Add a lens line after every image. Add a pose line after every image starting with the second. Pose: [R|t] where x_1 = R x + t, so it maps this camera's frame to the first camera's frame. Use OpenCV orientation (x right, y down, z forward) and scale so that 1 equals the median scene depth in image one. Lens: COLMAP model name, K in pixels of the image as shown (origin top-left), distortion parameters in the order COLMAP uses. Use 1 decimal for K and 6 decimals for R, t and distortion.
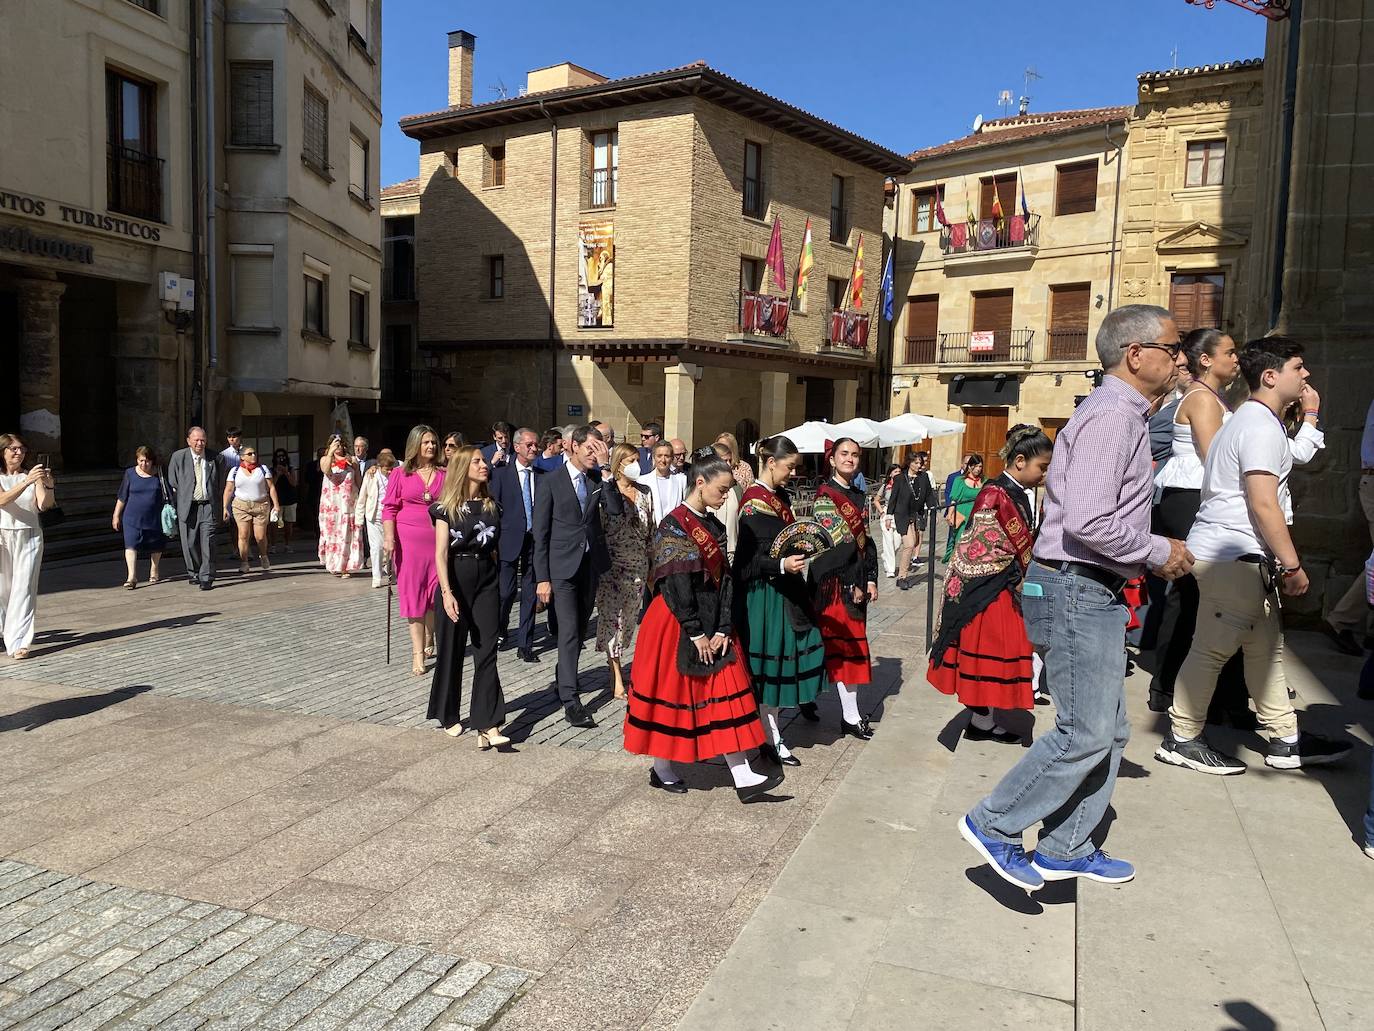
lens RADIAL K [[1058.3, 0, 687.5], [0, 1058.3, 518.9], [0, 0, 1]] dist [0.014541, -0.013639]
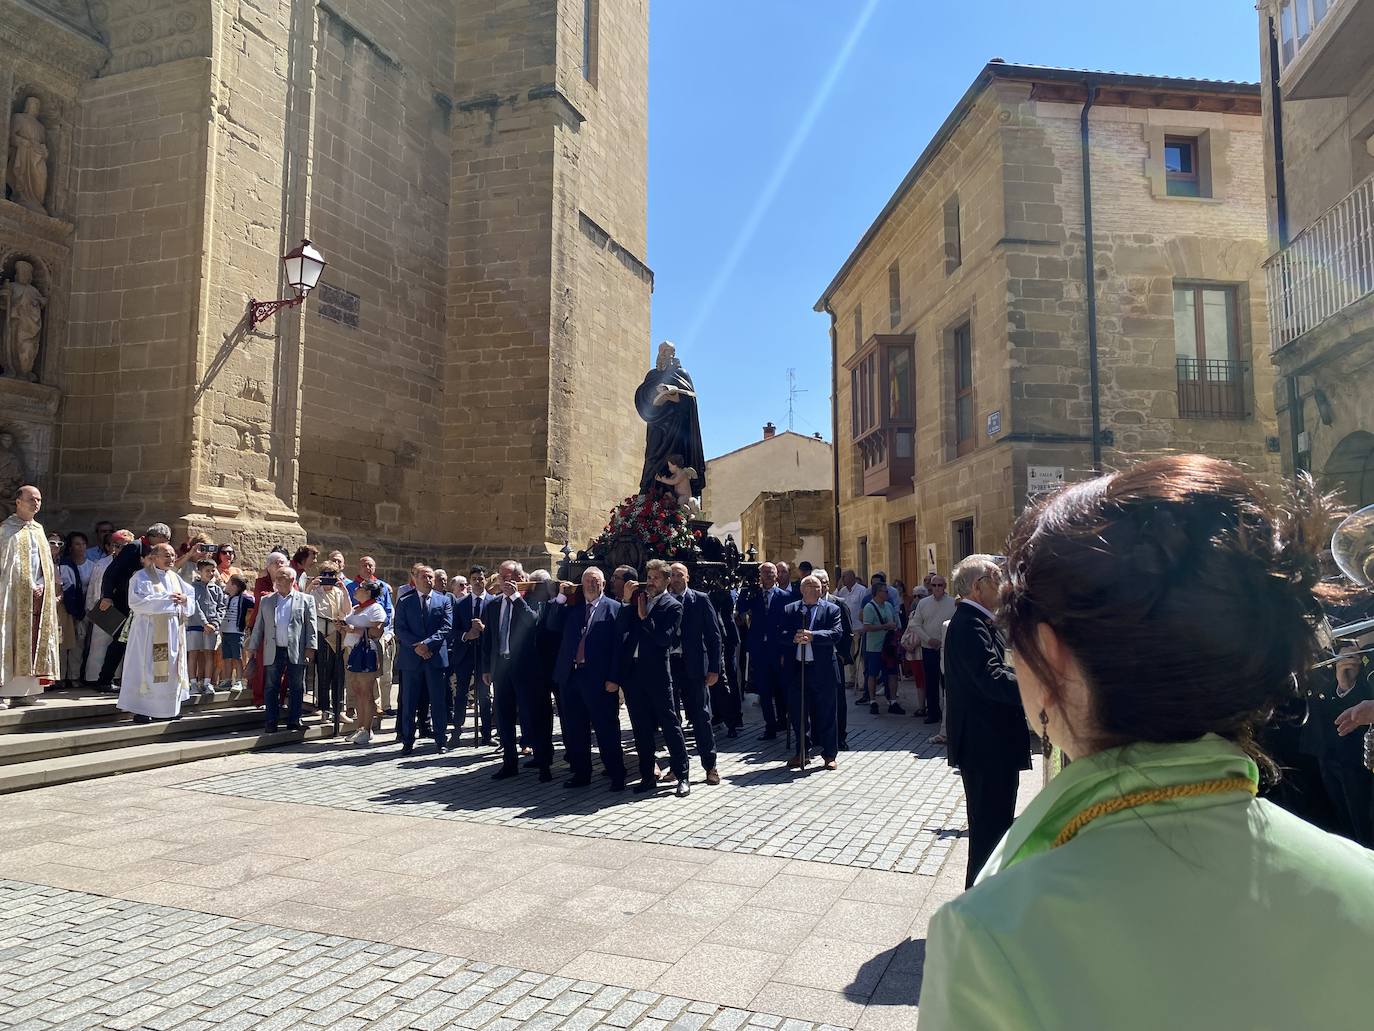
lens RADIAL K [[1049.9, 0, 685.5], [0, 1049.9, 504.8], [0, 0, 1]] dist [0.008724, -0.010696]
pose [[-0.999371, -0.032967, 0.013080, -0.150246], [-0.033103, 0.999399, -0.010311, -0.025129], [-0.012732, -0.010738, -0.999861, 0.382402]]
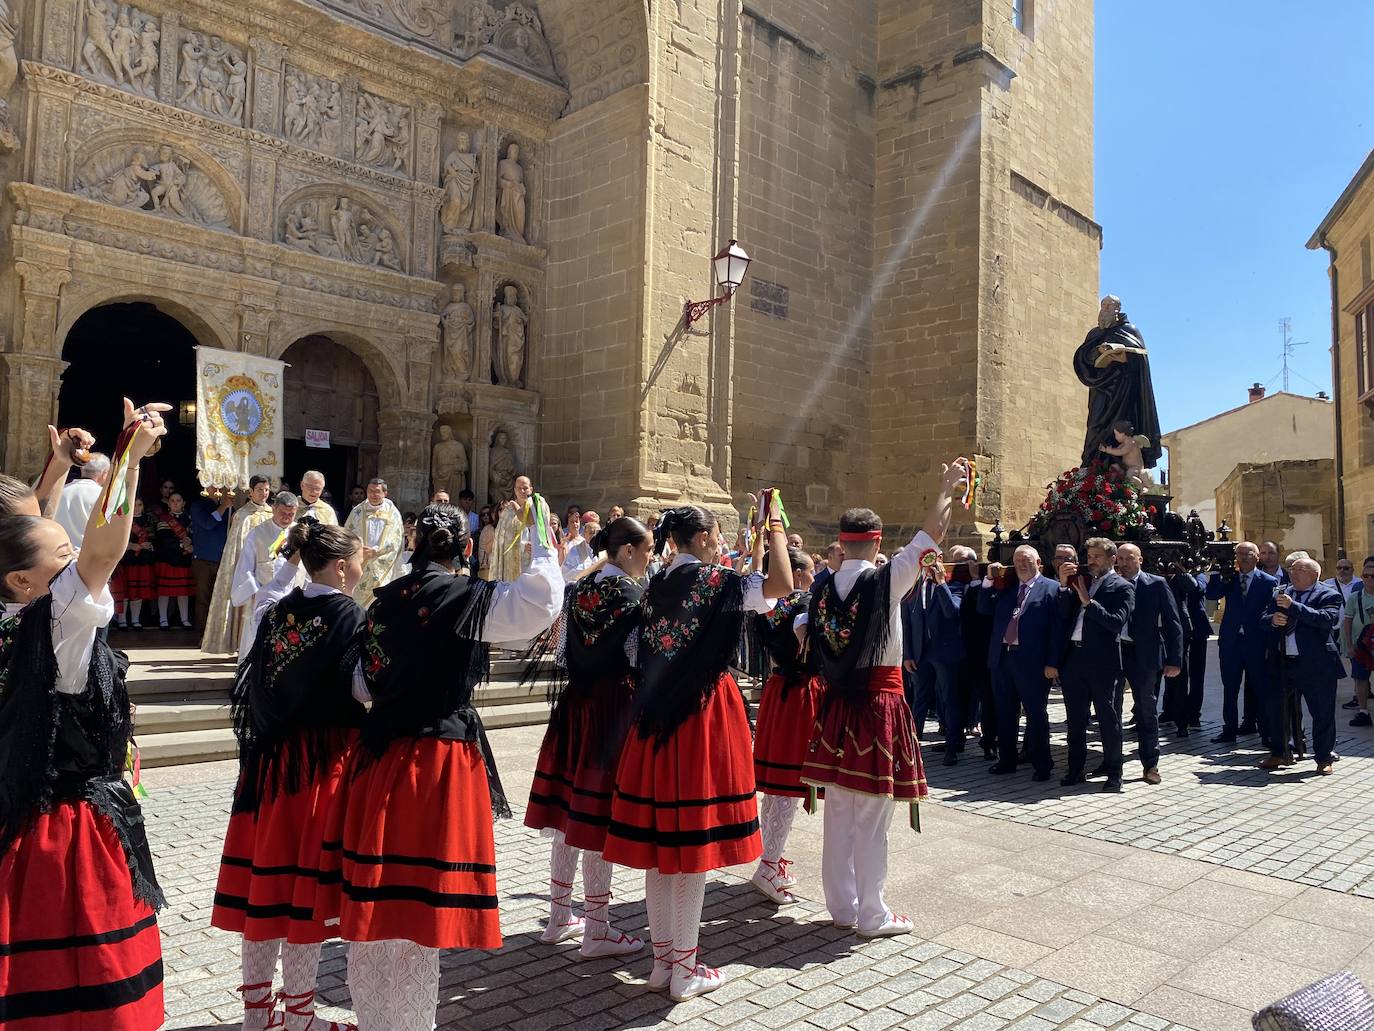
lens RADIAL K [[1051.6, 0, 667.0], [0, 1051.6, 512.9], [0, 0, 1]] dist [0.013536, -0.006828]
pose [[-0.901699, -0.022959, 0.431754, -0.161257], [-0.013514, 0.999598, 0.024931, -0.024110], [-0.432152, 0.016645, -0.901647, 0.384571]]
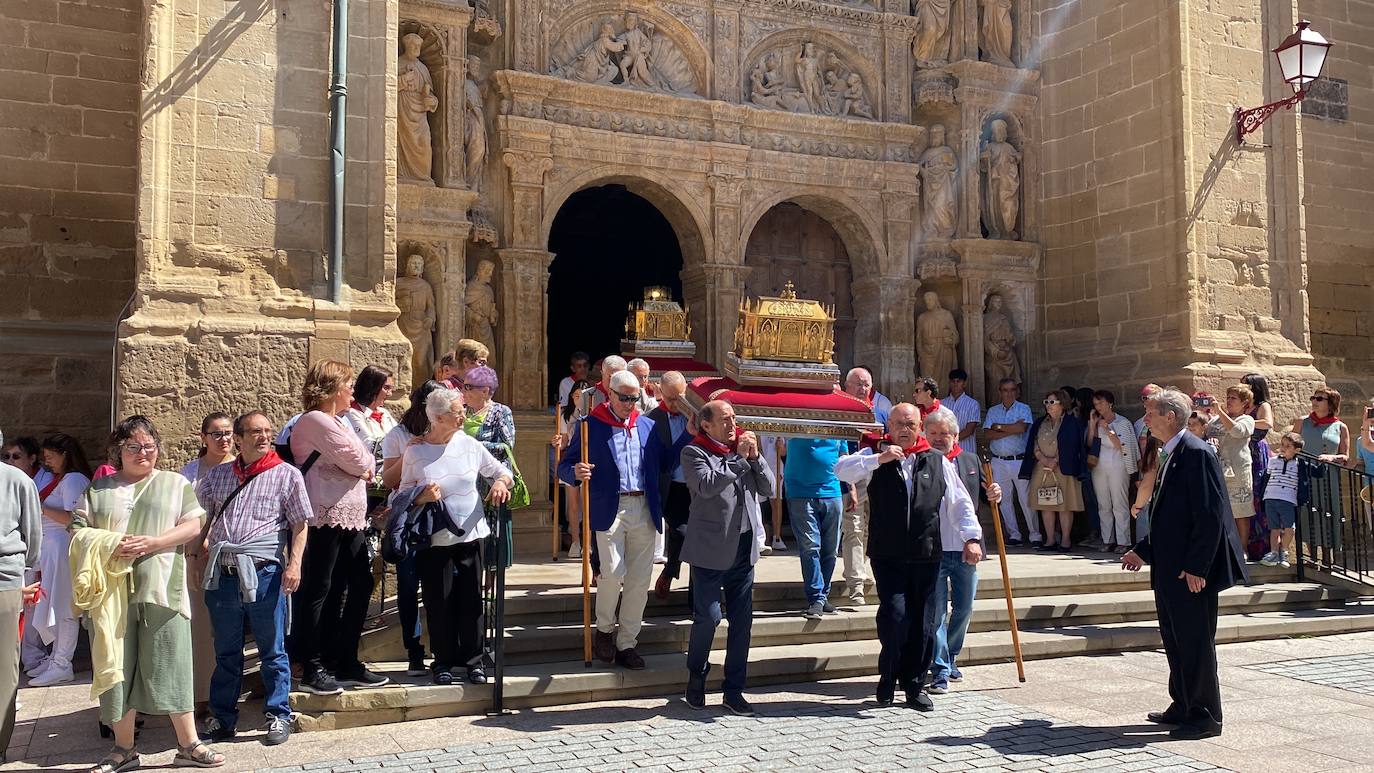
lens RADIAL K [[1193.6, 0, 686.0], [0, 1193.6, 375.4], [0, 0, 1]] dist [0.127831, -0.279200]
pose [[-0.712168, 0.028666, 0.701424, -0.121485], [0.041080, 0.999155, 0.000875, -0.022611], [-0.700806, 0.029438, -0.712744, 0.395937]]
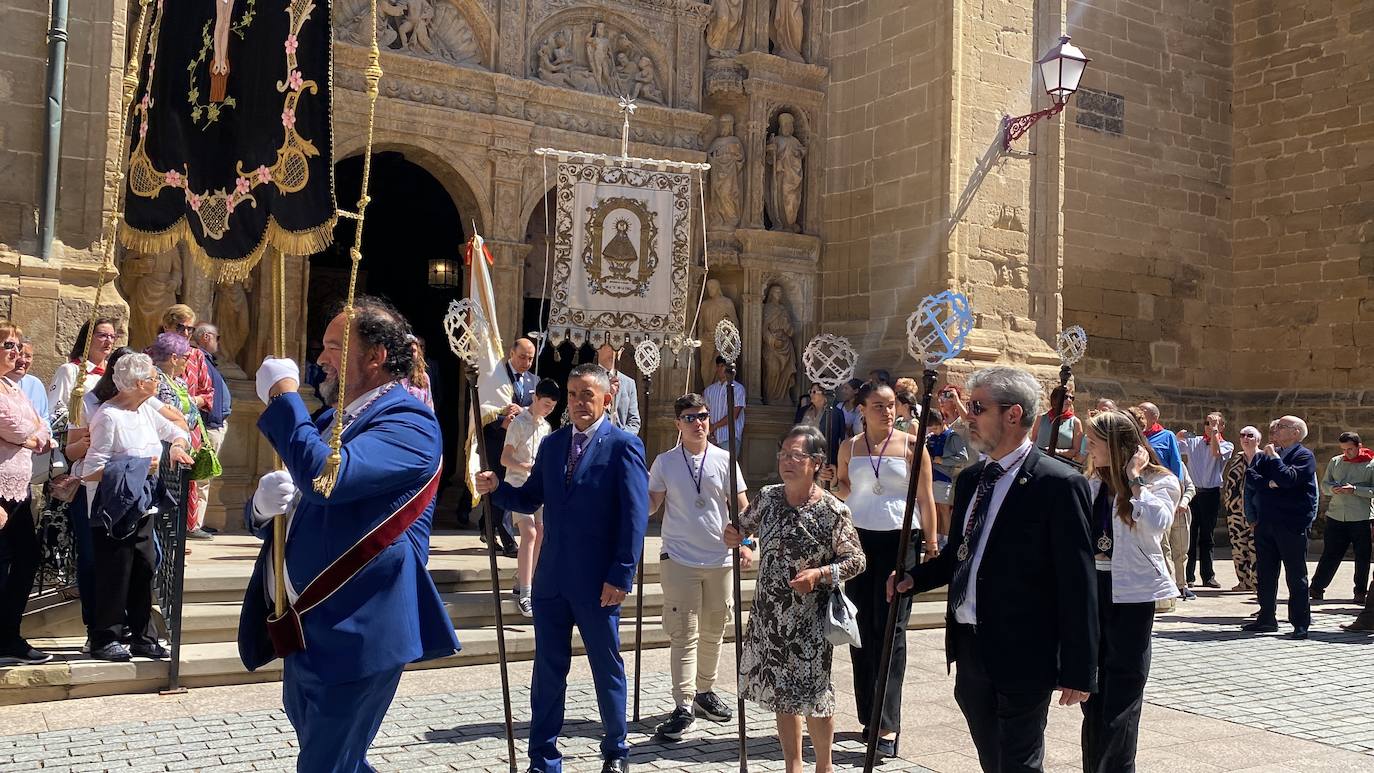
lens RADIAL K [[1193.7, 0, 675.0], [0, 1193.7, 380.8], [0, 0, 1]] dist [0.099574, -0.203969]
pose [[-0.788014, -0.012841, 0.615523, -0.140877], [0.002135, 0.999719, 0.023589, -0.021880], [-0.615654, 0.019903, -0.787766, 0.376711]]
